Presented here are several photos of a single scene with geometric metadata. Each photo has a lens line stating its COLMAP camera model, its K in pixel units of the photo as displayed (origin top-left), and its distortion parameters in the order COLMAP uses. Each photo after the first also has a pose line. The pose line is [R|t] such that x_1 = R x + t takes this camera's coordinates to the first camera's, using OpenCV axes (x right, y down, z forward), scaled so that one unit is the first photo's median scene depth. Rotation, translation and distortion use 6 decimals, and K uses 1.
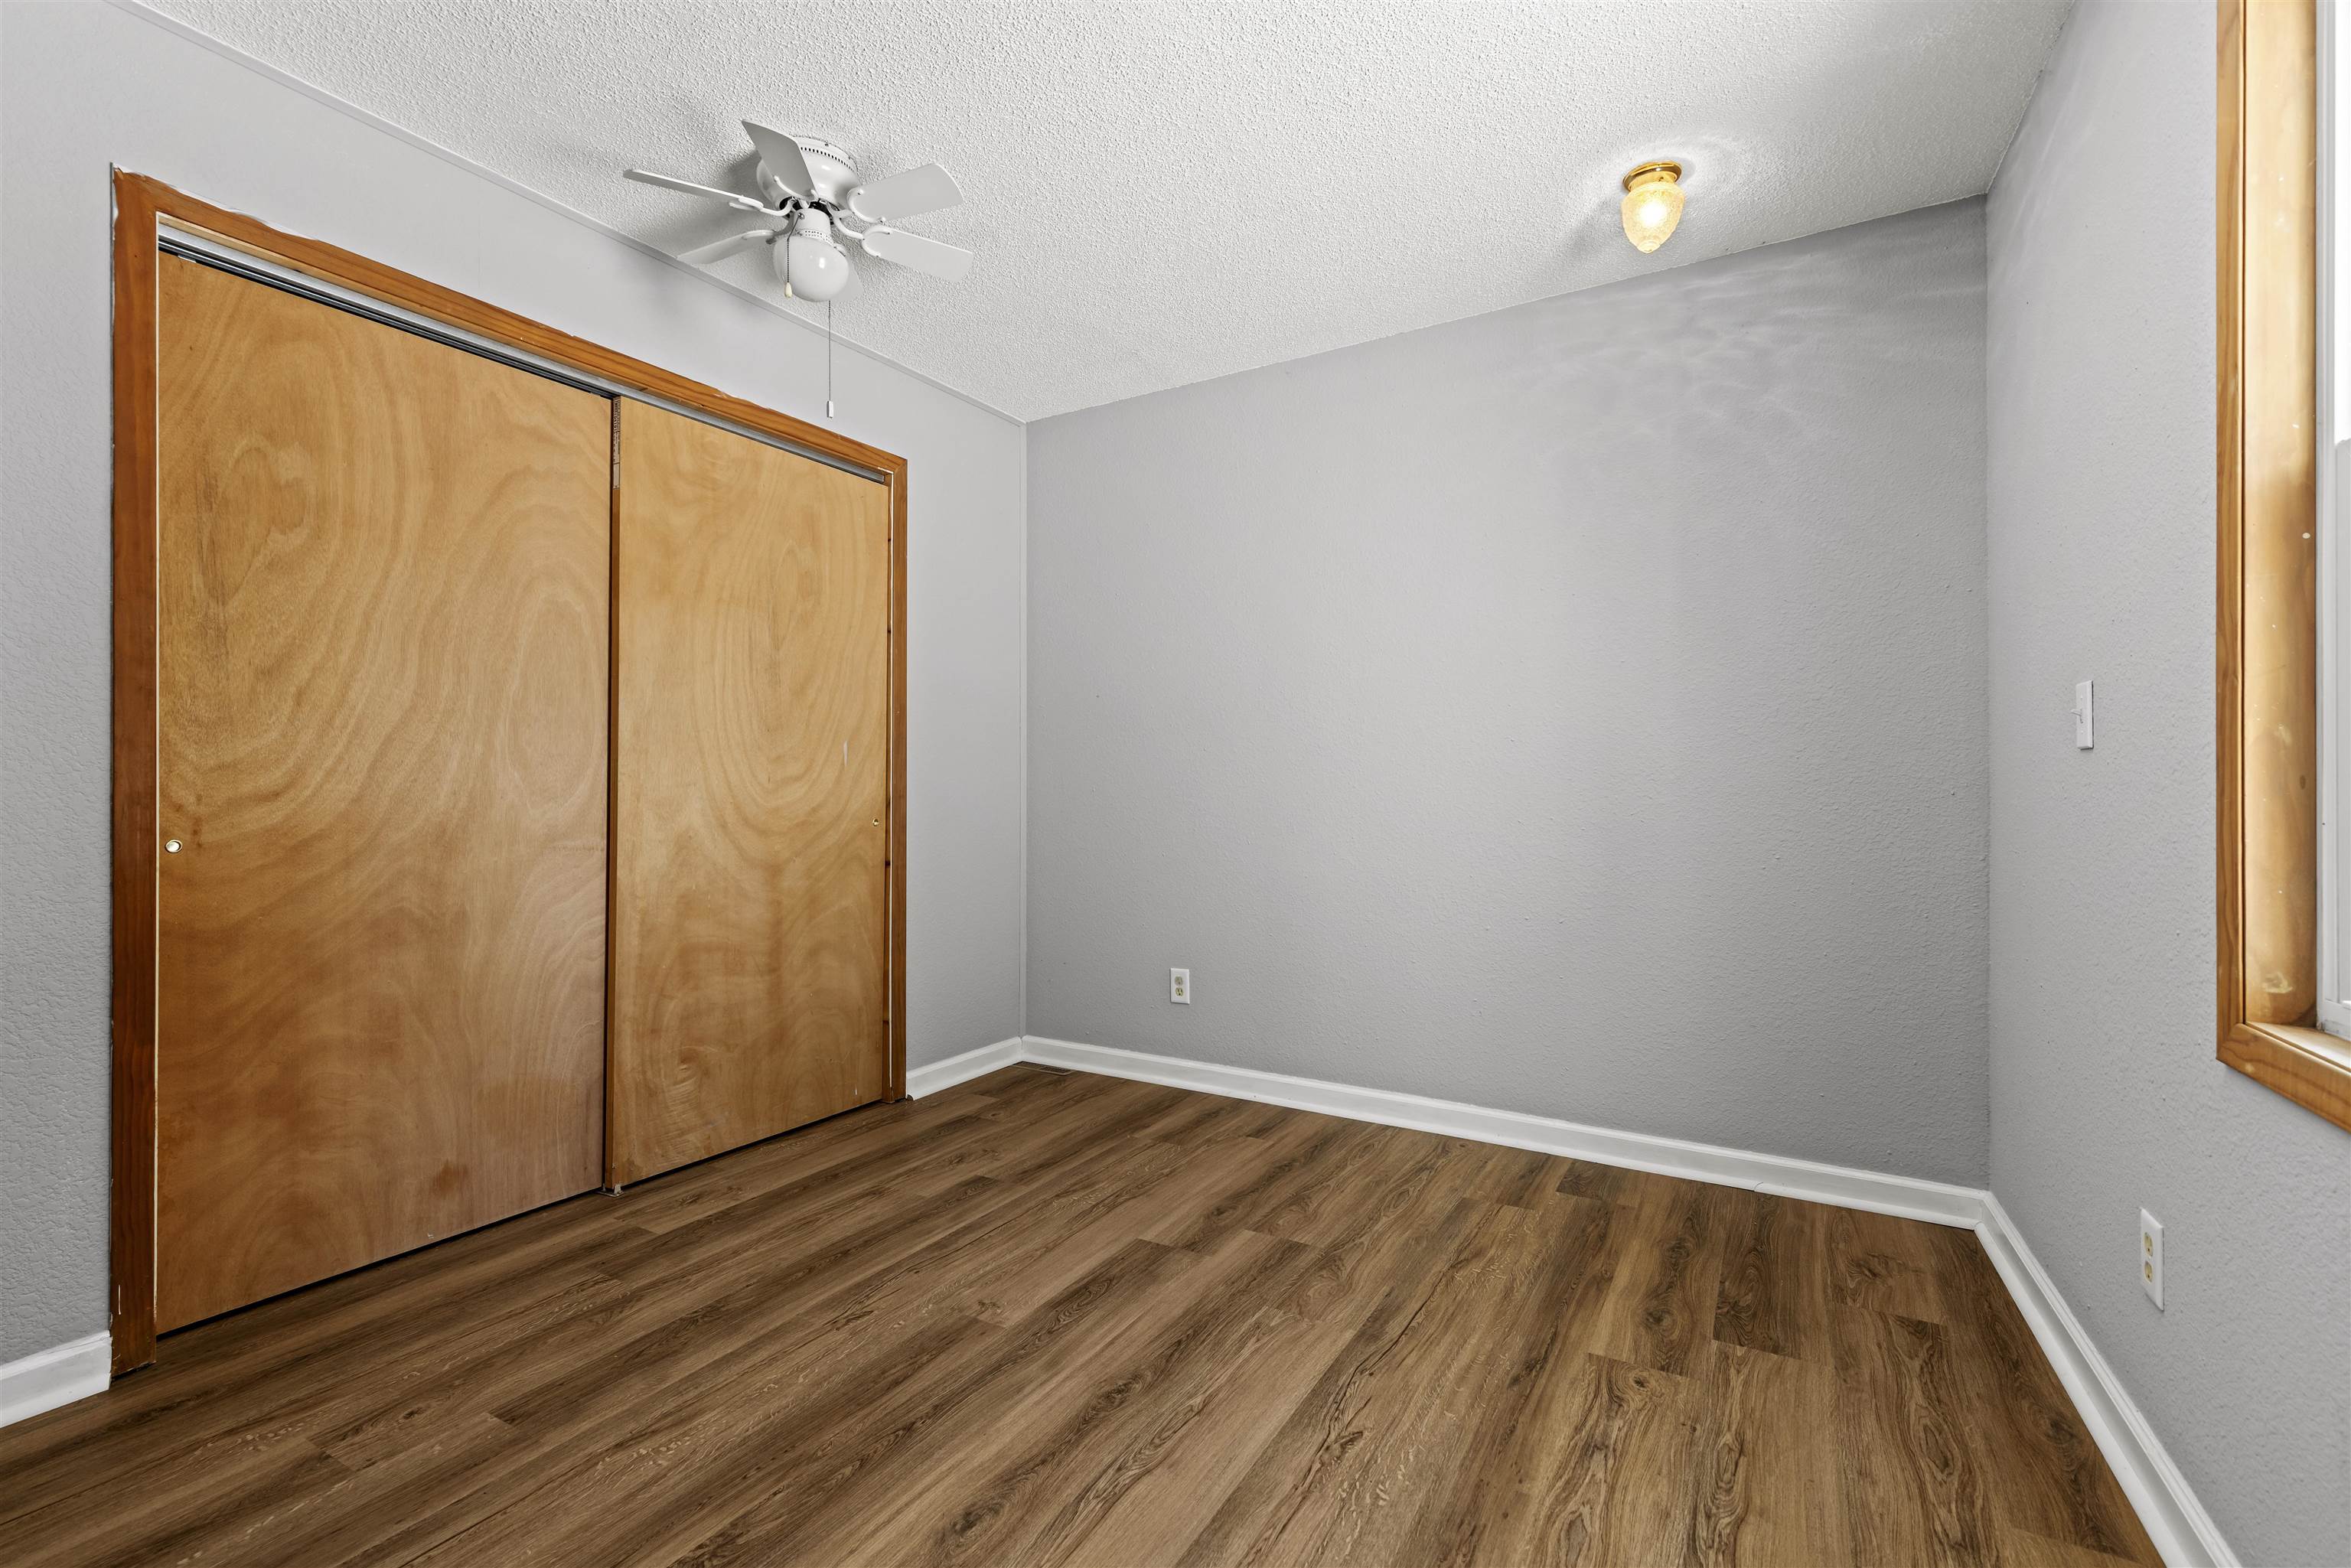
lens RADIAL K [[1061.0, 0, 1185.9], [0, 1061.0, 783.0], [0, 0, 1]] dist [0.013566, -0.000773]
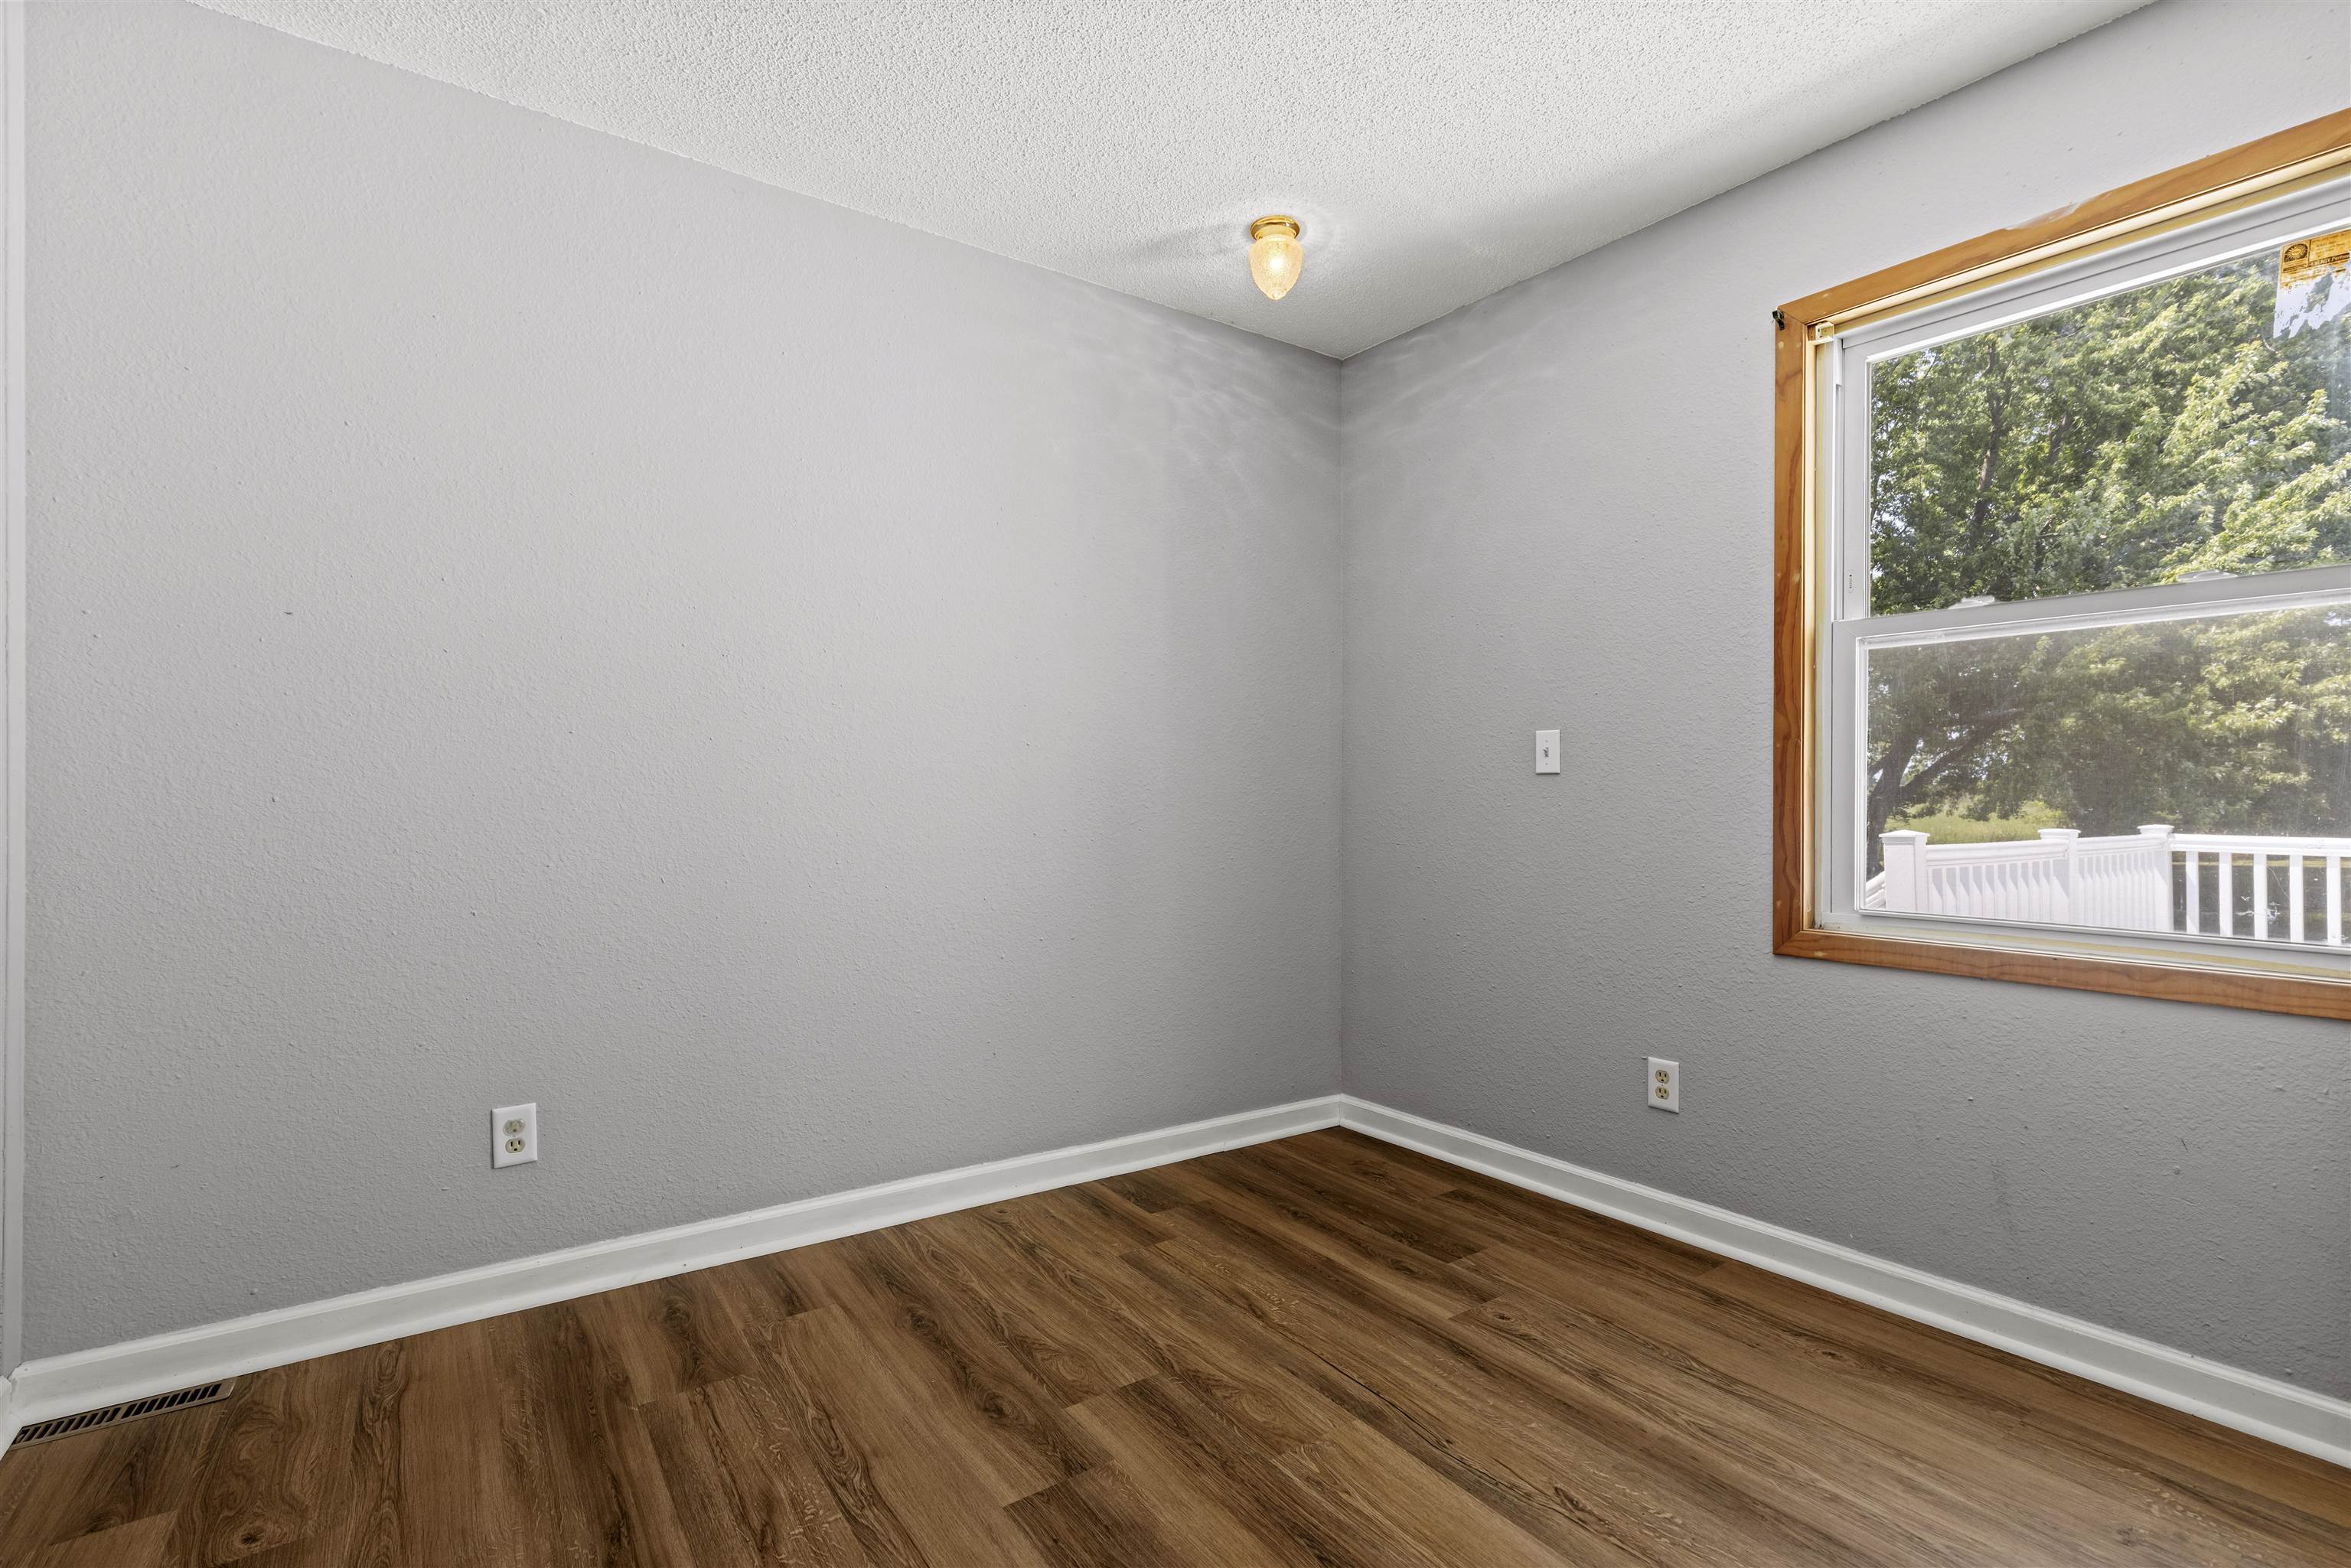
lens RADIAL K [[1061.0, 0, 1184.3], [0, 1061.0, 794.3], [0, 0, 1]] dist [0.013566, -0.000773]
pose [[0.420429, -0.000425, 0.907325, -0.555512], [-0.009196, 0.999947, 0.004730, -0.004753], [-0.907279, -0.010332, 0.420403, 0.605586]]
